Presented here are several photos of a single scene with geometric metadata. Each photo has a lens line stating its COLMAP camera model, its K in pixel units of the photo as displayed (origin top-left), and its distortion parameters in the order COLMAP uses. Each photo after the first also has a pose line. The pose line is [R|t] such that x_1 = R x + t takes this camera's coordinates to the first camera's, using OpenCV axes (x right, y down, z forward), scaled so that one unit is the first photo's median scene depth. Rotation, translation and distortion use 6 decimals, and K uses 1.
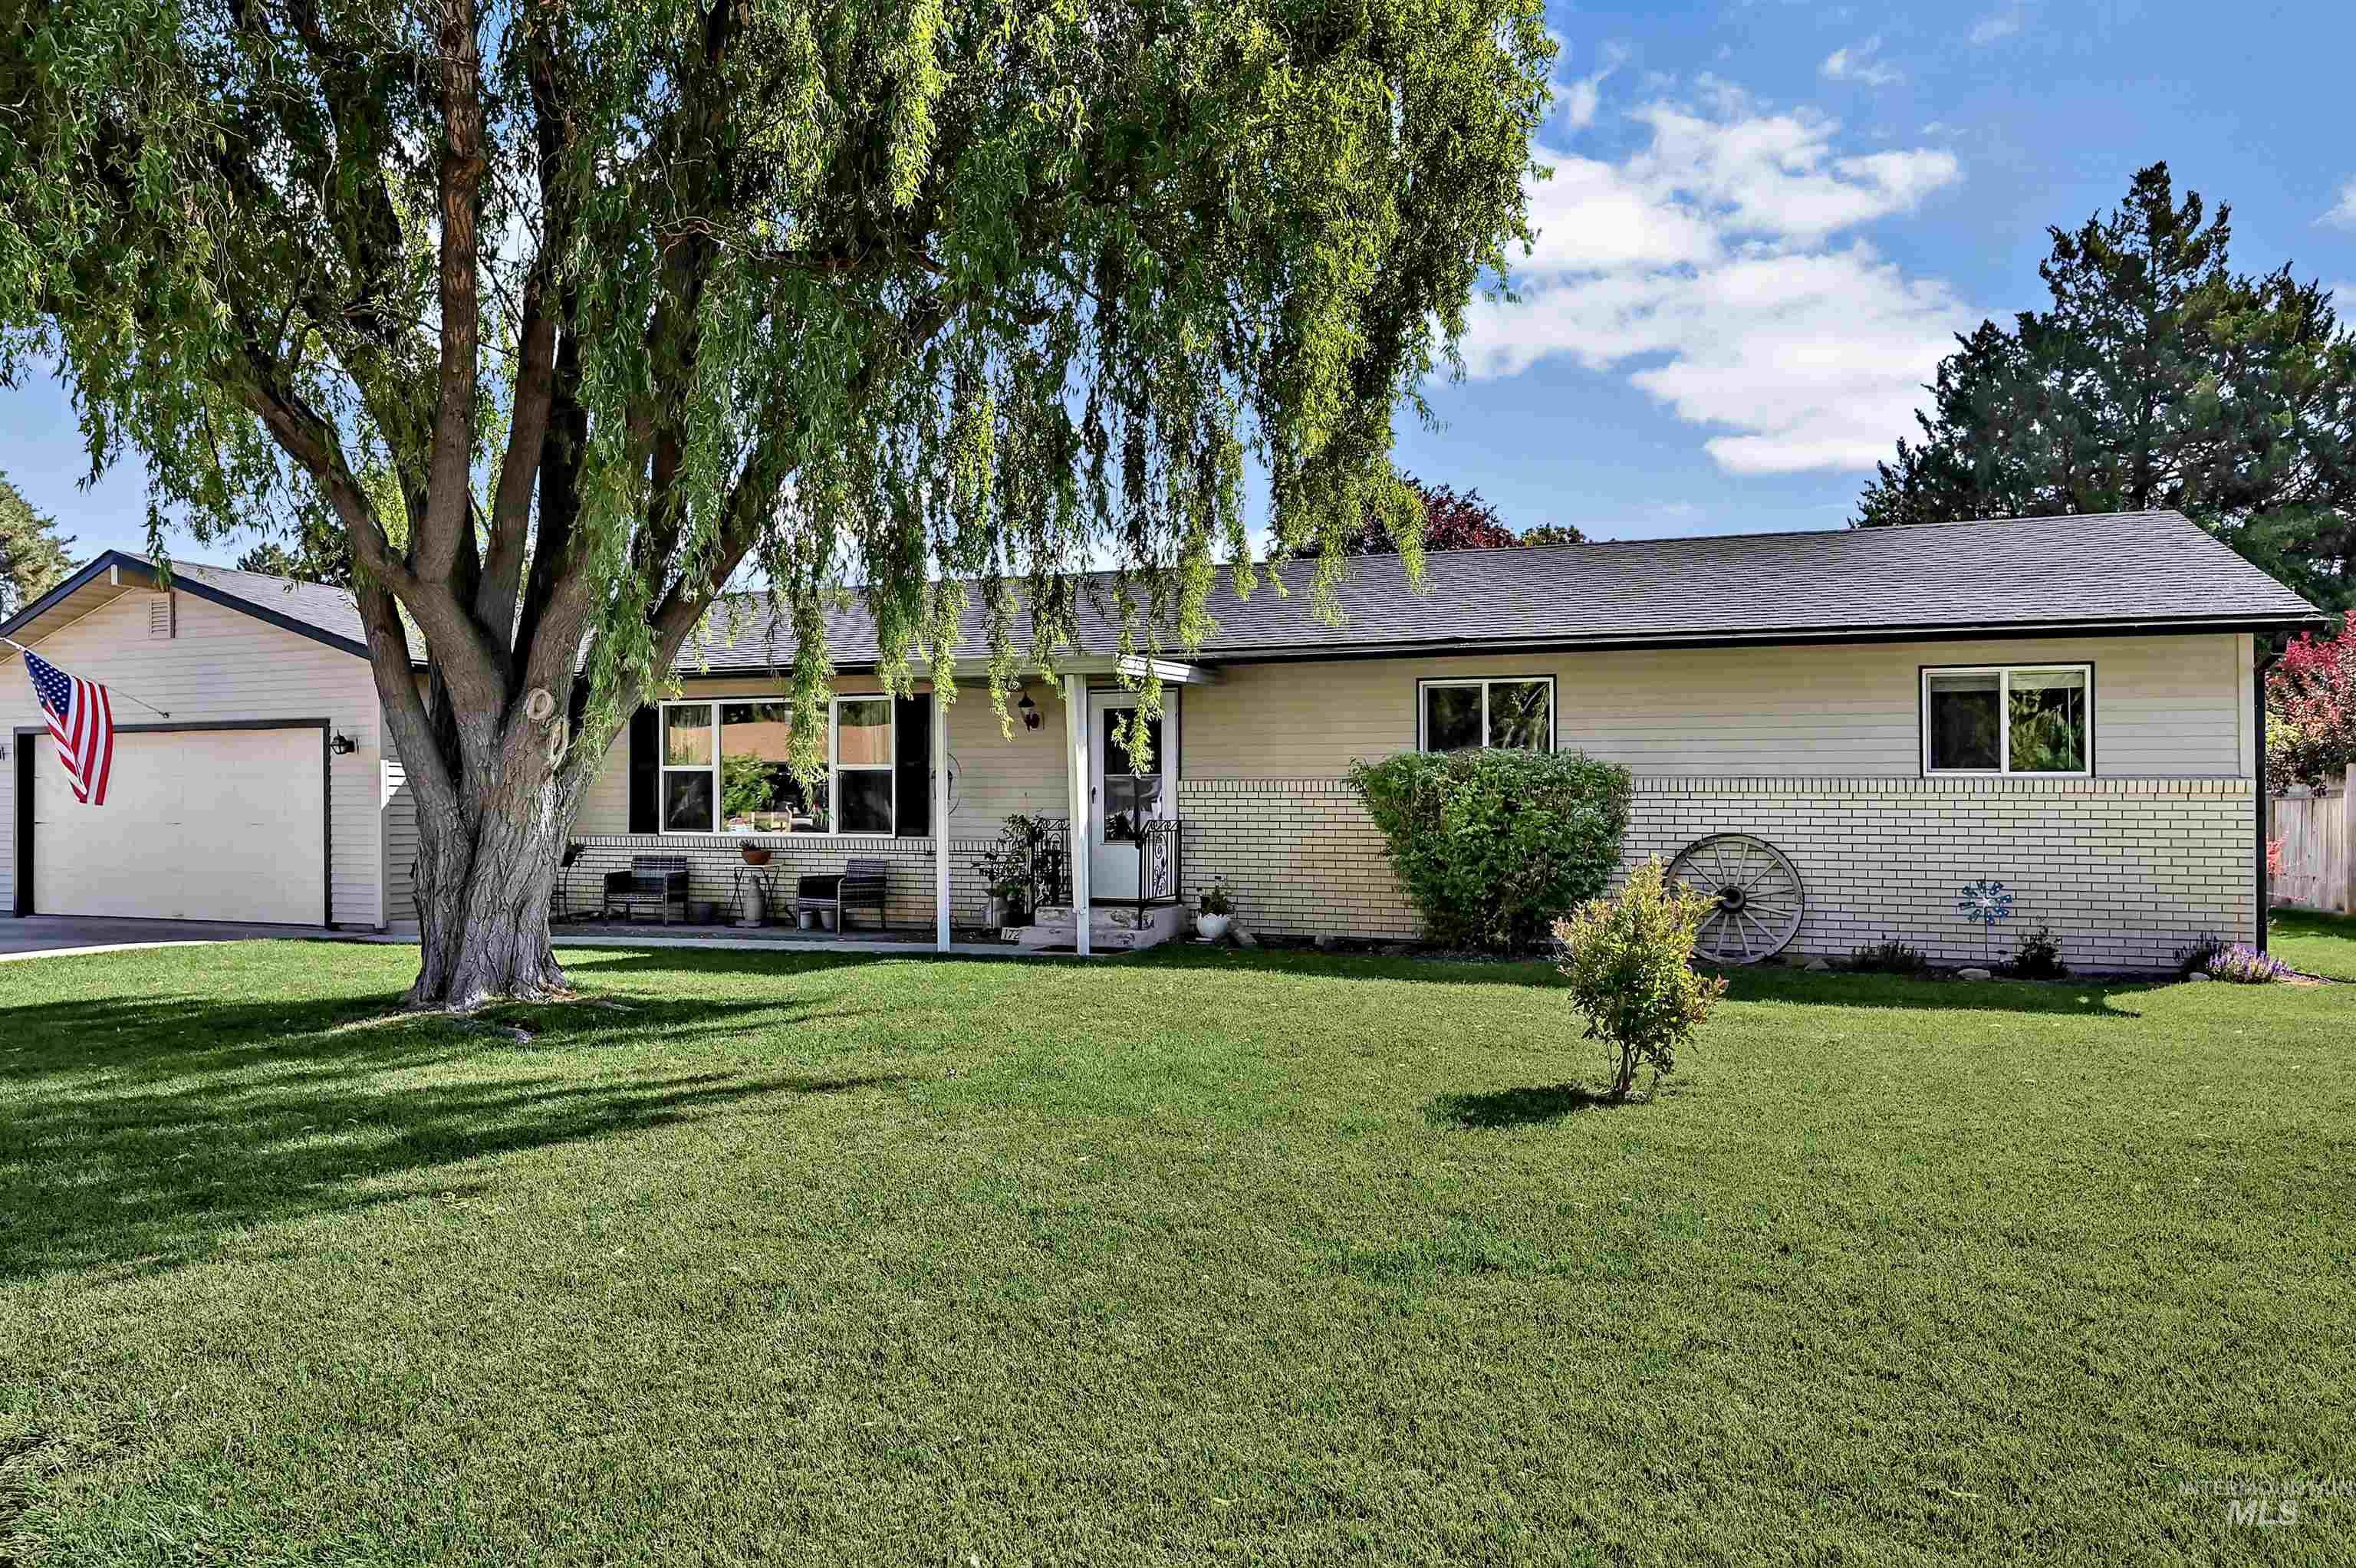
lens RADIAL K [[1368.1, 0, 1170.9], [0, 1368.1, 796.4], [0, 0, 1]] dist [-0.001931, -0.003280]
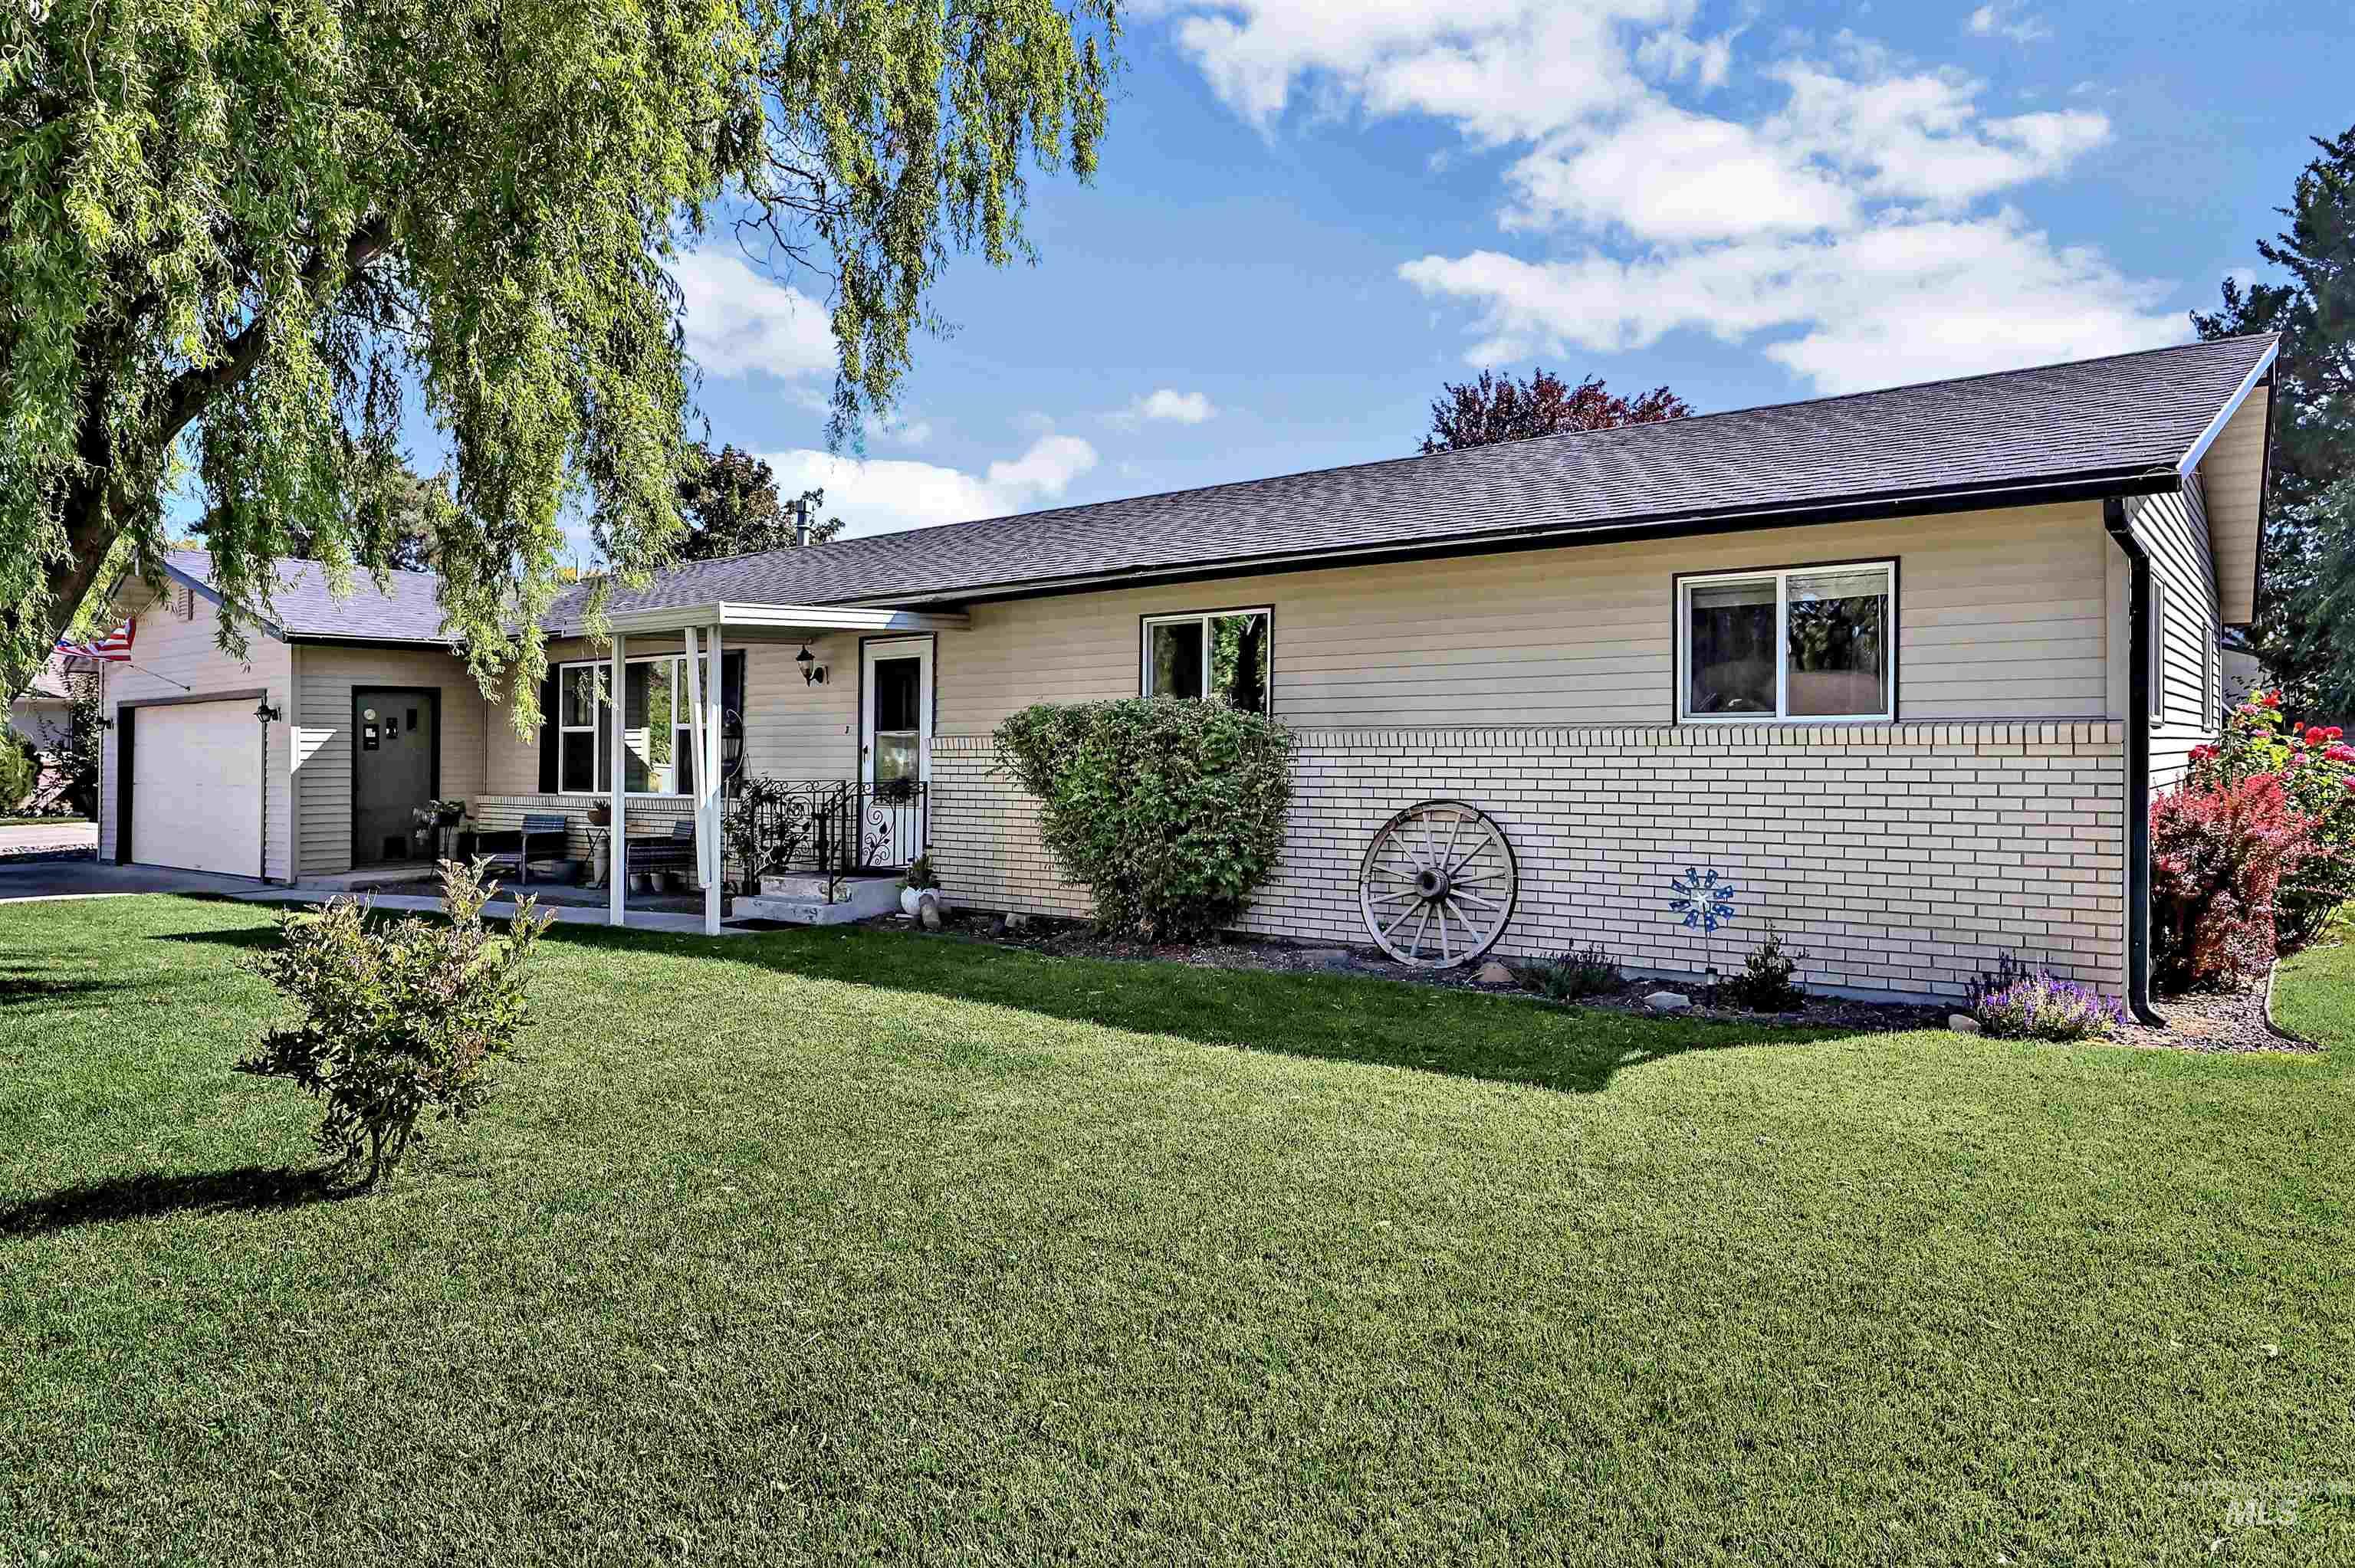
lens RADIAL K [[1367.4, 0, 1256.5], [0, 1367.4, 756.0], [0, 0, 1]] dist [-0.001931, -0.003280]
pose [[0.955136, -0.005973, -0.296109, 0.550554], [0.007327, 0.999967, 0.003463, -0.001508], [0.296079, -0.005477, 0.955148, 0.228994]]
